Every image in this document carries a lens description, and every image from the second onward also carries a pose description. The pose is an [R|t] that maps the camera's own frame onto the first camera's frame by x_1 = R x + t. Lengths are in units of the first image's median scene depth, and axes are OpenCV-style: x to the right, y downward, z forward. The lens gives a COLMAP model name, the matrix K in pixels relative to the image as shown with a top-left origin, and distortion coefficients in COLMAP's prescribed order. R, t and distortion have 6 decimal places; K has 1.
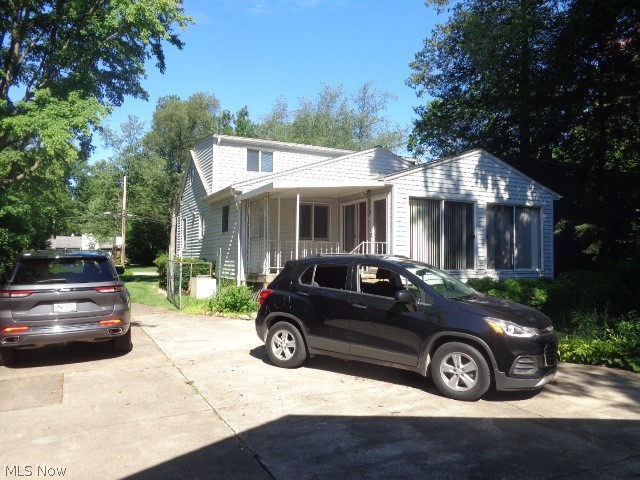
lens RADIAL K [[479.8, 0, 318.5], [0, 479.8, 239.9], [0, 0, 1]] dist [0.004683, -0.007831]
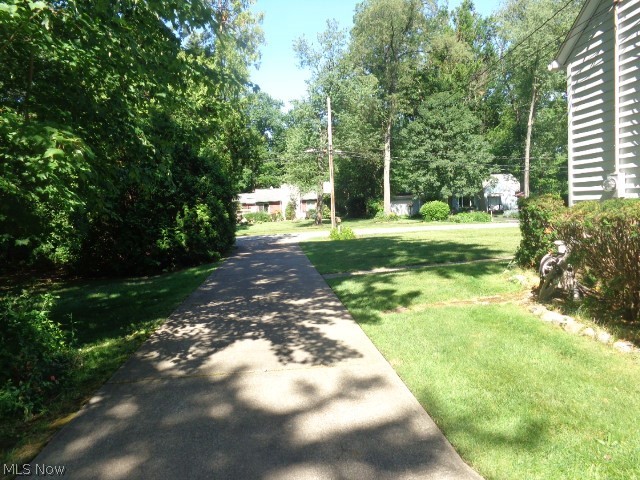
lens RADIAL K [[479.8, 0, 320.2], [0, 479.8, 239.6], [0, 0, 1]] dist [0.004683, -0.007831]
pose [[0.928073, -0.020862, -0.371813, -0.305736], [0.060848, 0.993507, 0.096136, 0.020567], [0.367393, -0.111846, 0.923316, 0.613148]]
